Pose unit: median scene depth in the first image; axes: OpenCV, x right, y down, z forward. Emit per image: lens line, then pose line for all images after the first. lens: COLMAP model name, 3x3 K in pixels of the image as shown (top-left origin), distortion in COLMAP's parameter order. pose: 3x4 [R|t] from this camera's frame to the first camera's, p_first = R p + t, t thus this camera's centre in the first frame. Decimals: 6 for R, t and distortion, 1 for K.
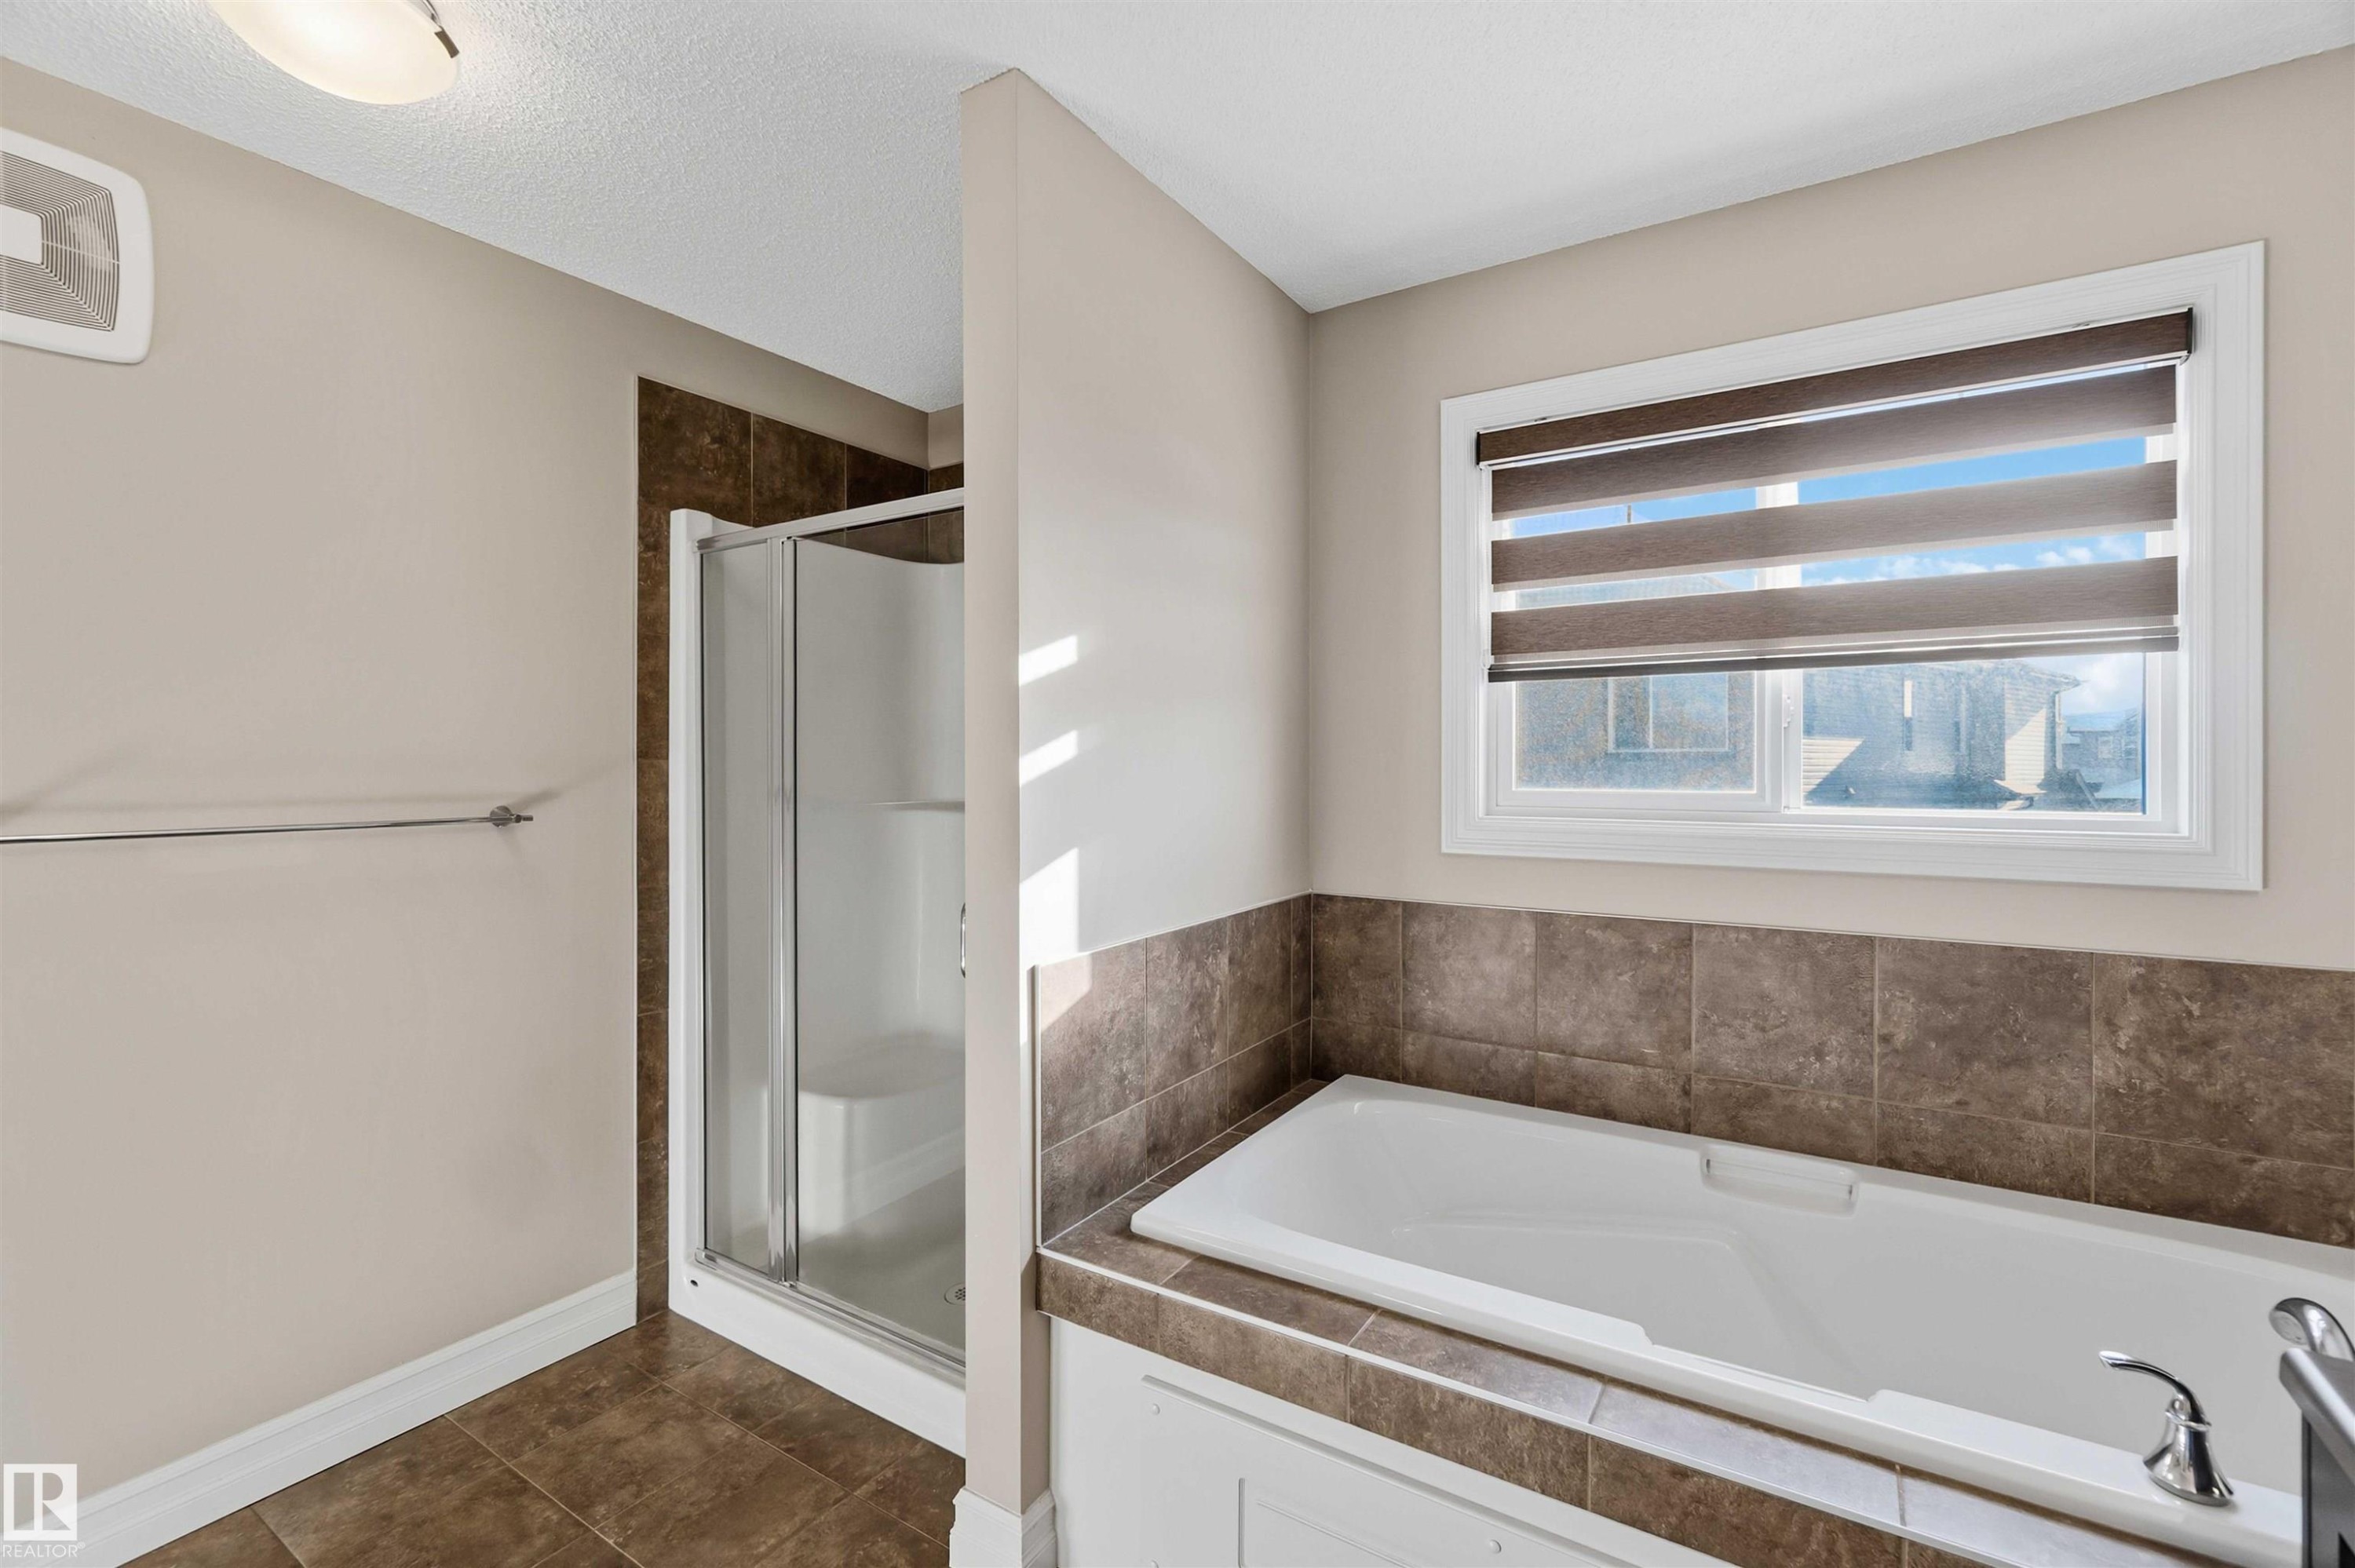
lens RADIAL K [[1025.0, 0, 1176.3], [0, 1025.0, 755.2], [0, 0, 1]] dist [-0.007051, 0.003626]
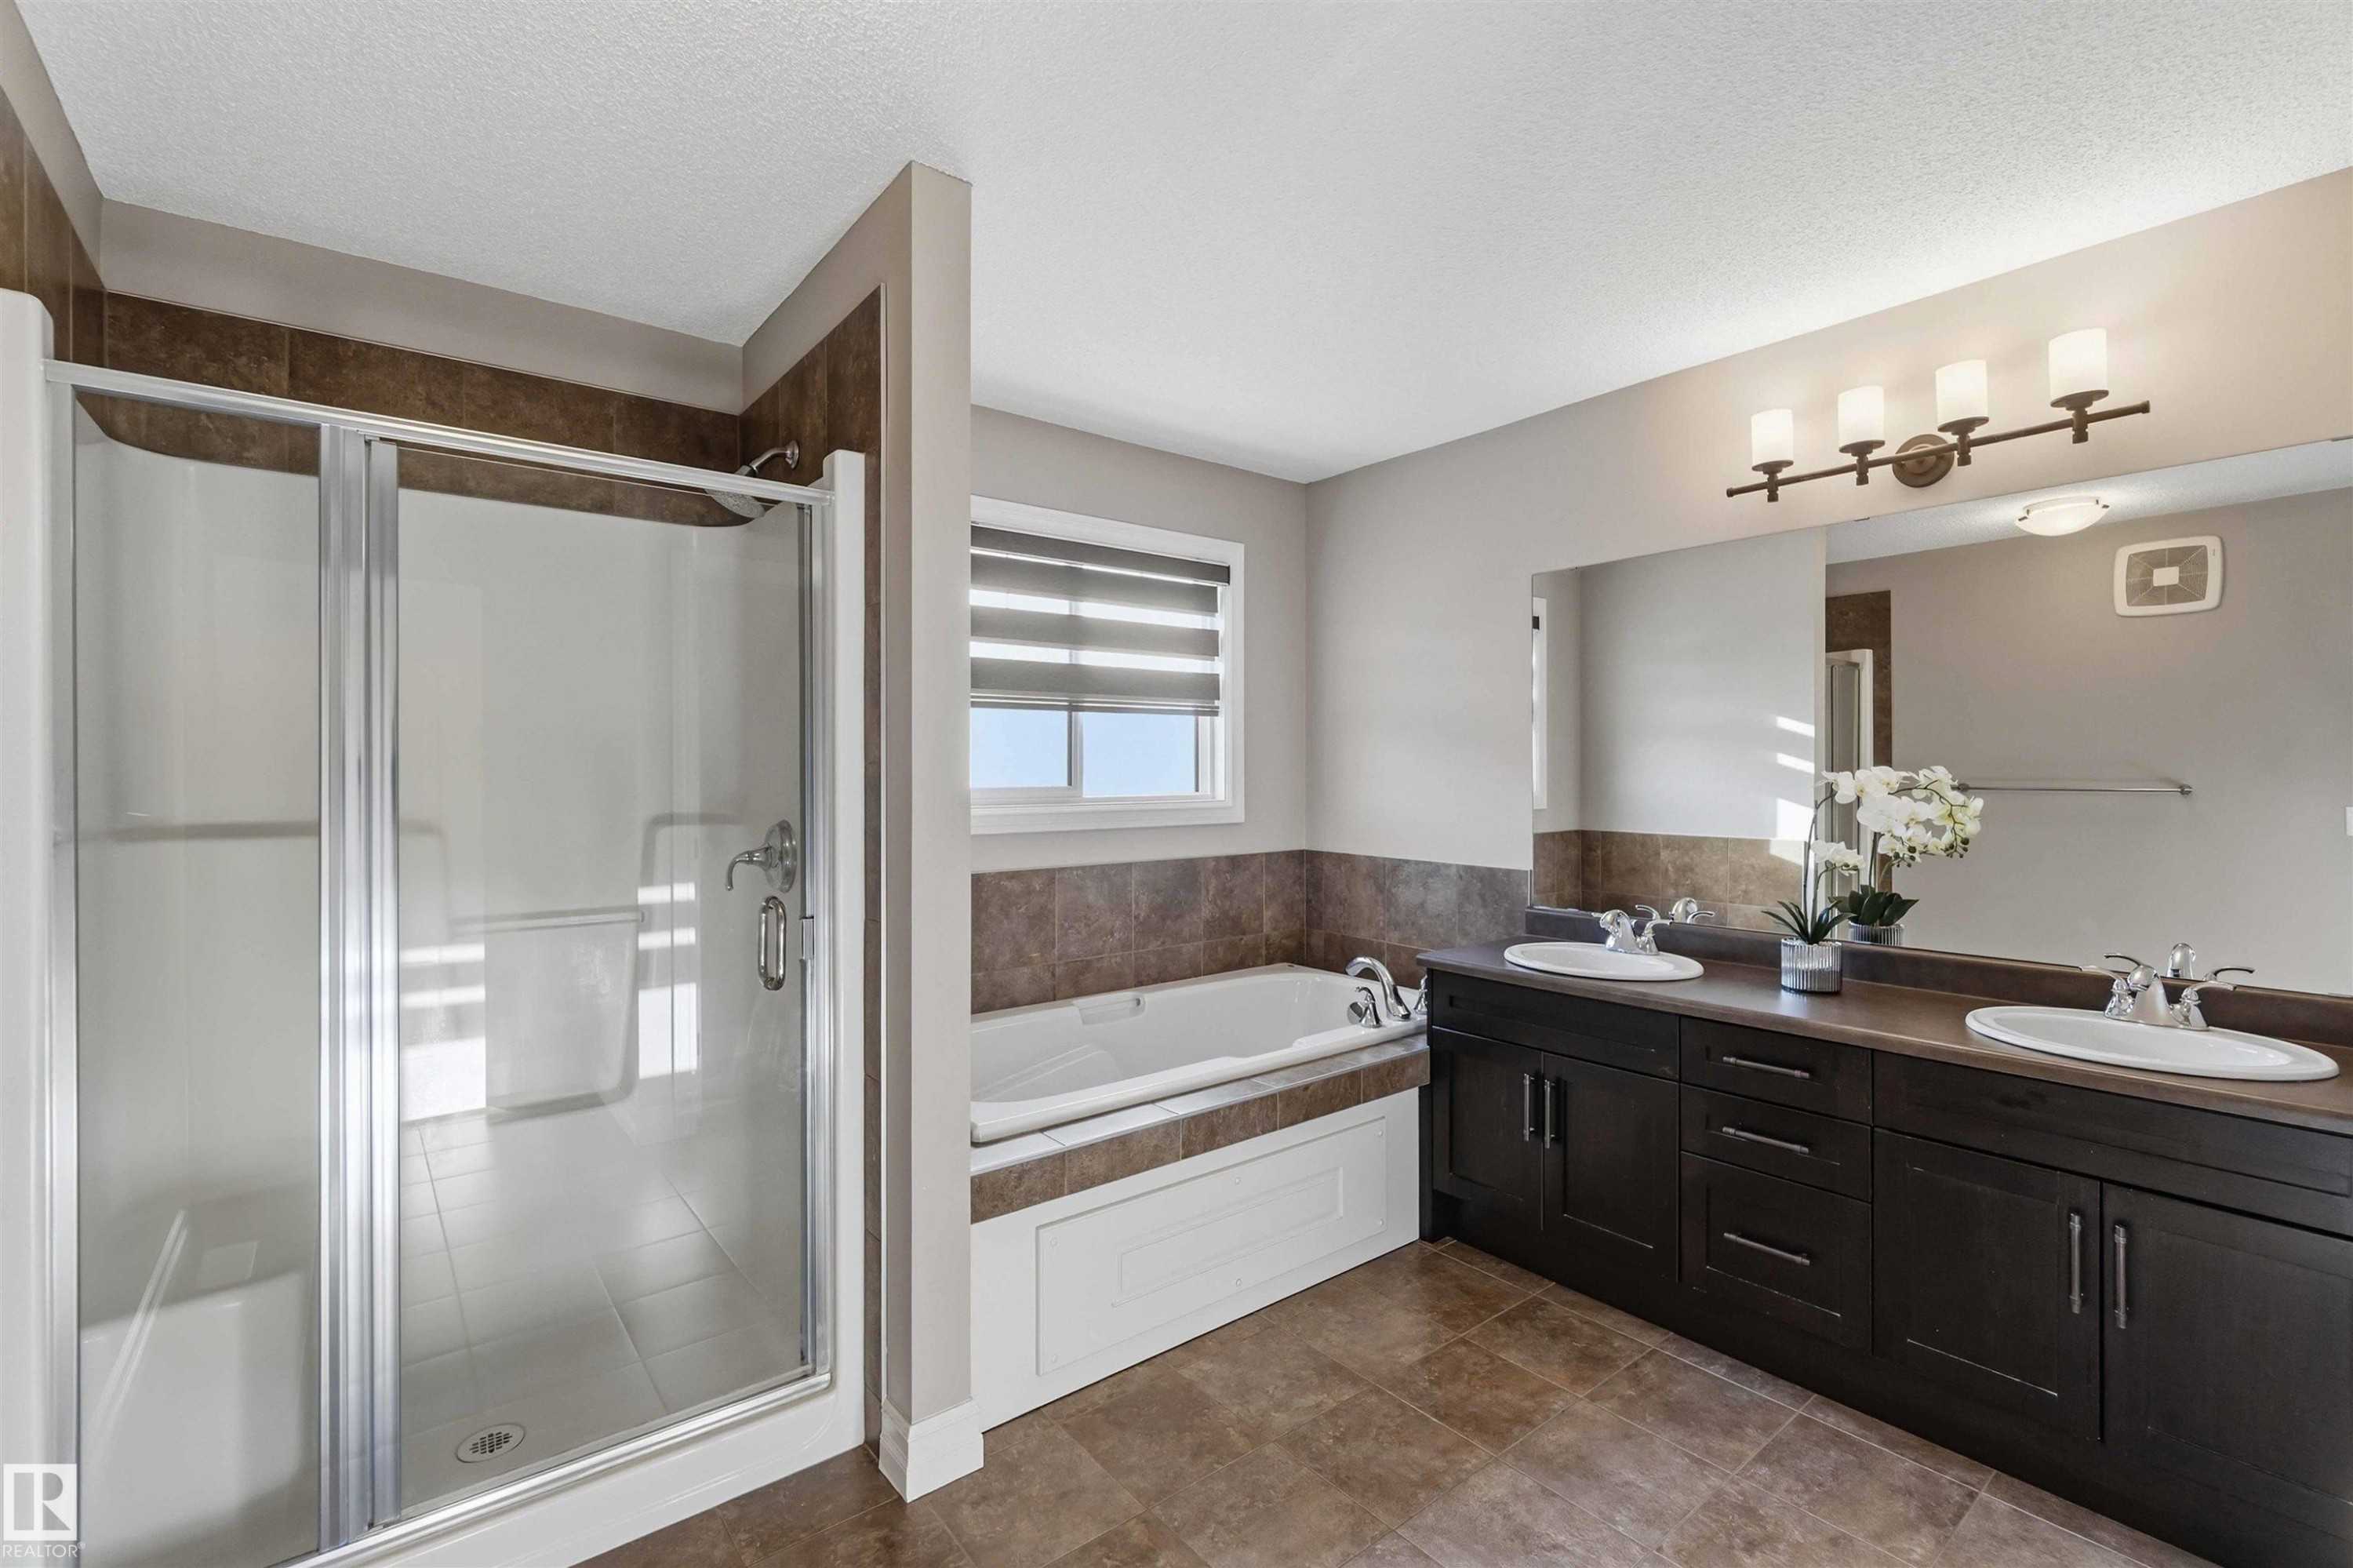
lens RADIAL K [[1024.3, 0, 1173.0], [0, 1024.3, 766.2], [0, 0, 1]] dist [-0.007051, 0.003626]
pose [[0.315214, 0.009508, 0.948973, -1.114381], [-0.002795, 0.999955, -0.009091, 0.024343], [-0.949017, 0.000213, 0.315226, 0.385349]]
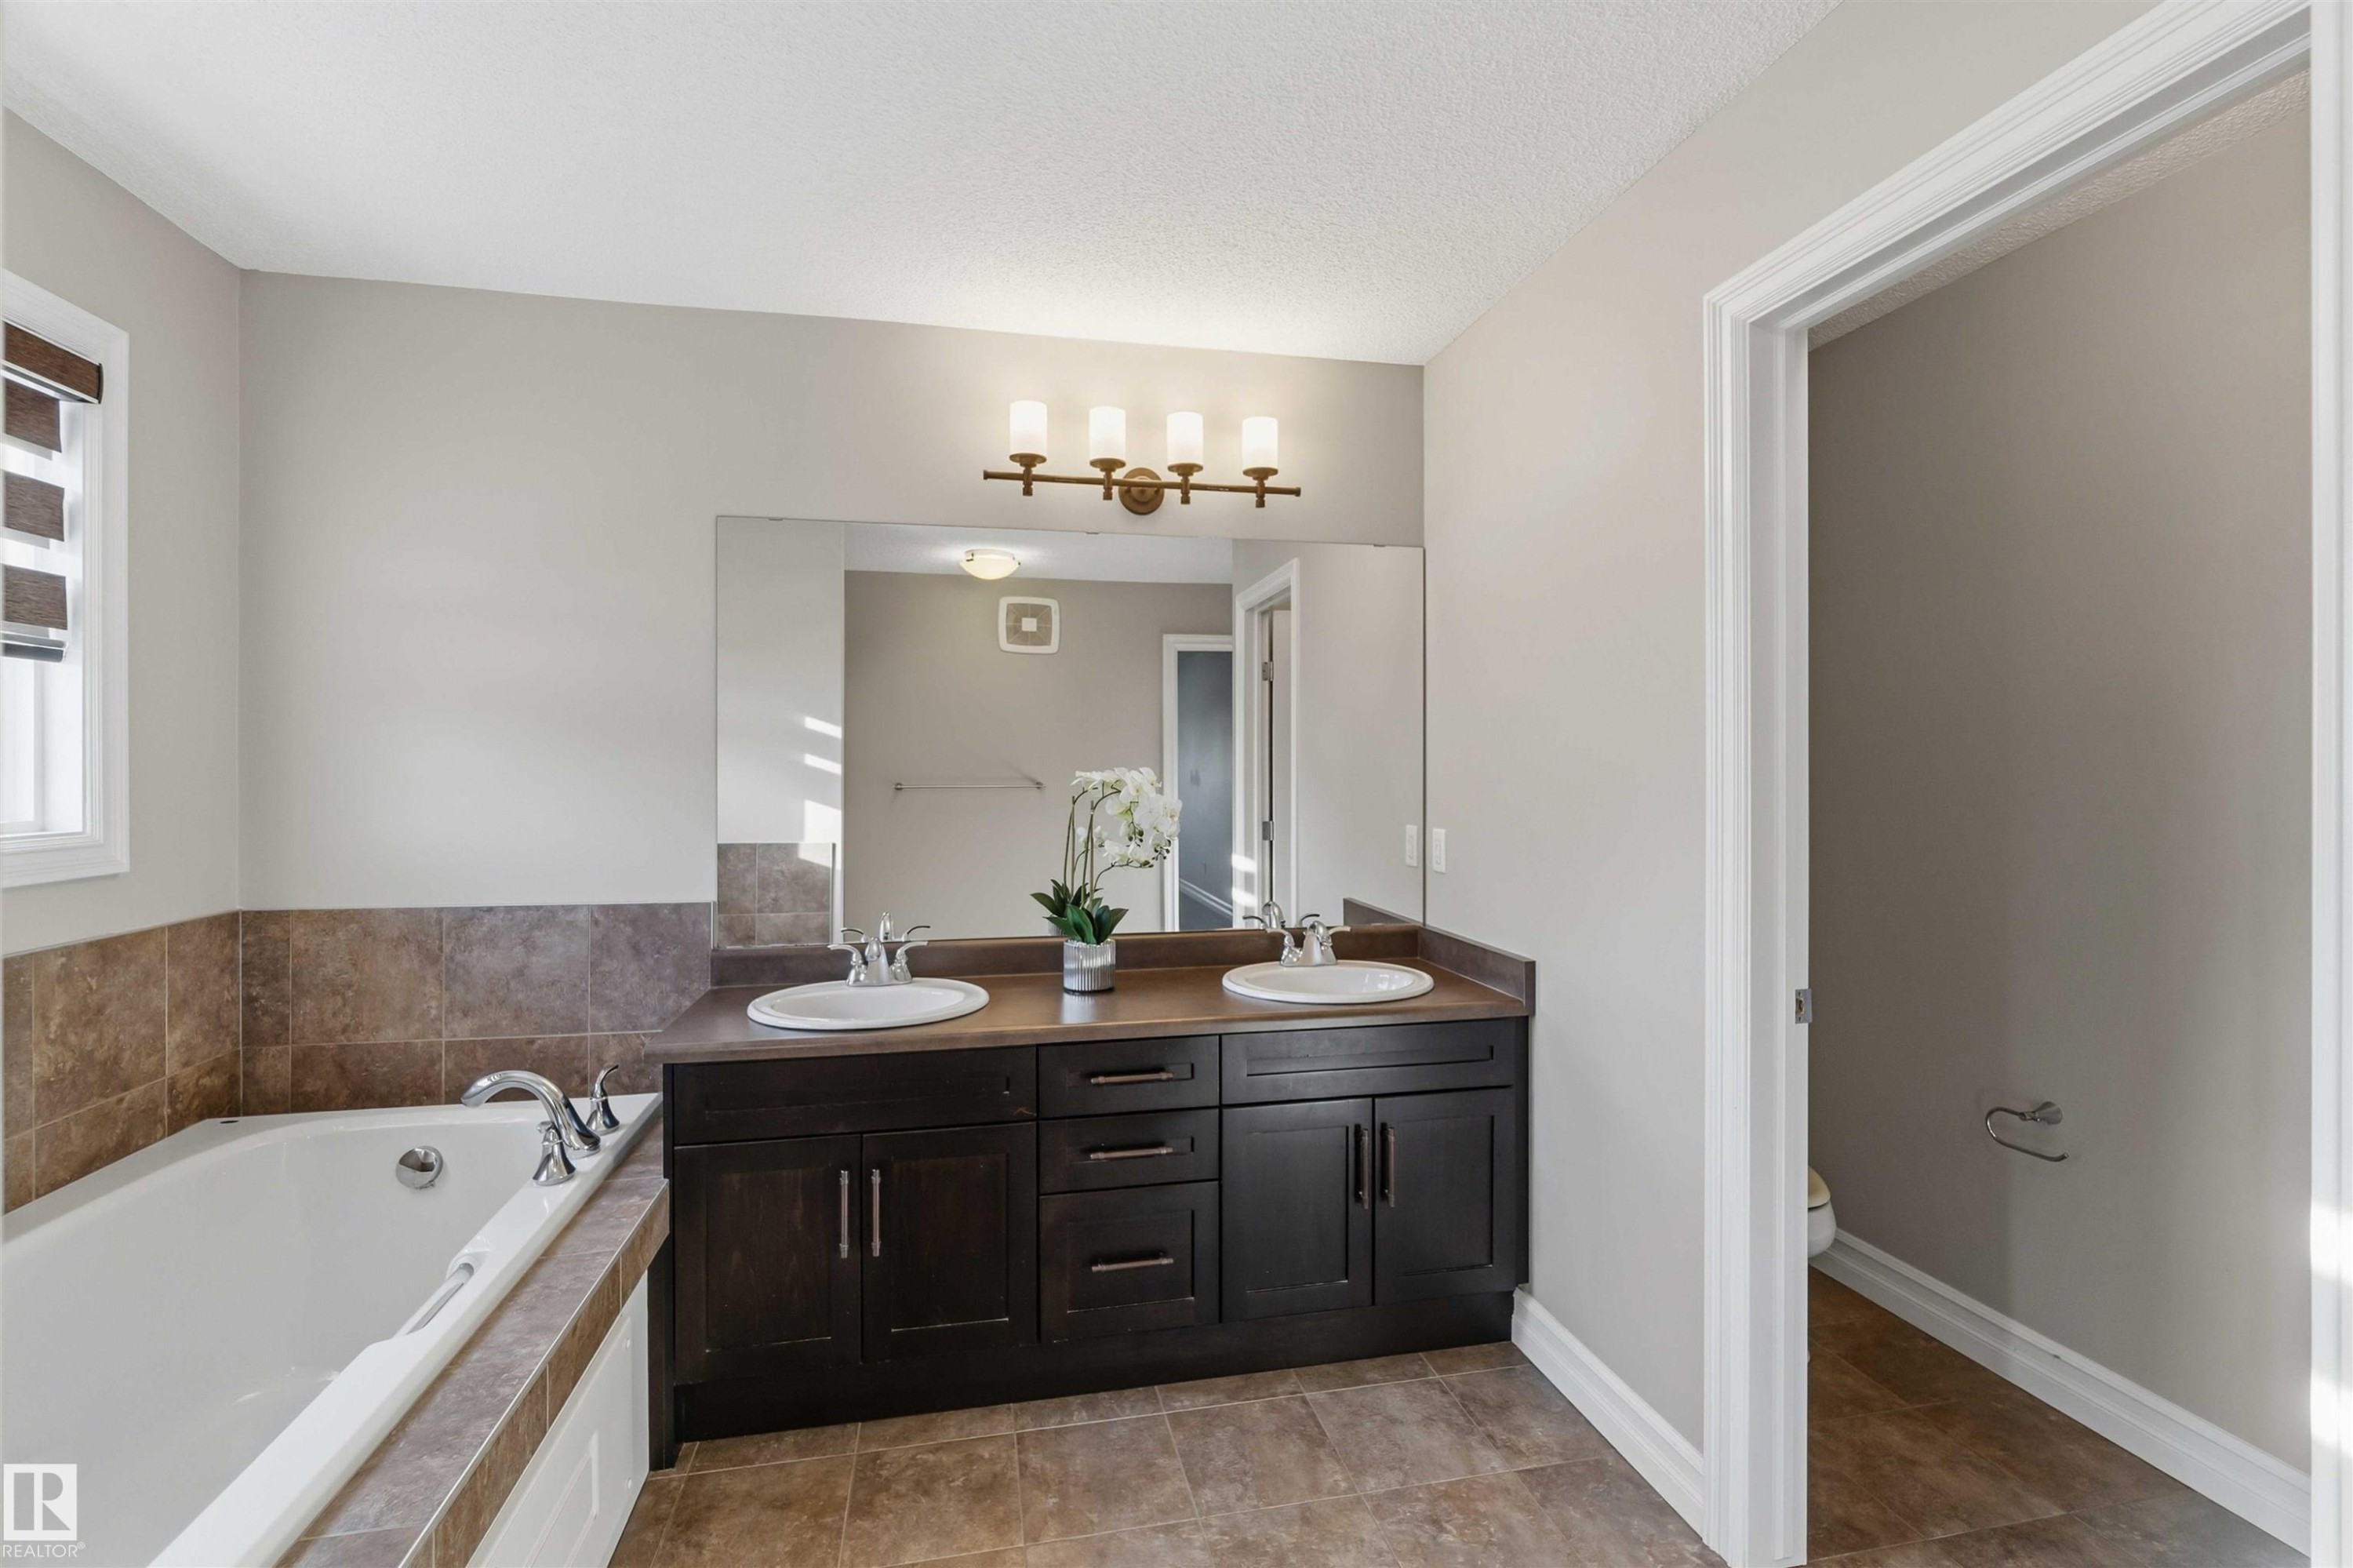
lens RADIAL K [[1024.3, 0, 1148.7], [0, 1024.3, 770.2], [0, 0, 1]] dist [-0.007051, 0.003626]
pose [[-0.704019, 0.007587, 0.710141, -0.589788], [0.003688, 0.999969, -0.007028, 0.024015], [-0.710171, -0.002329, -0.704025, 0.915721]]
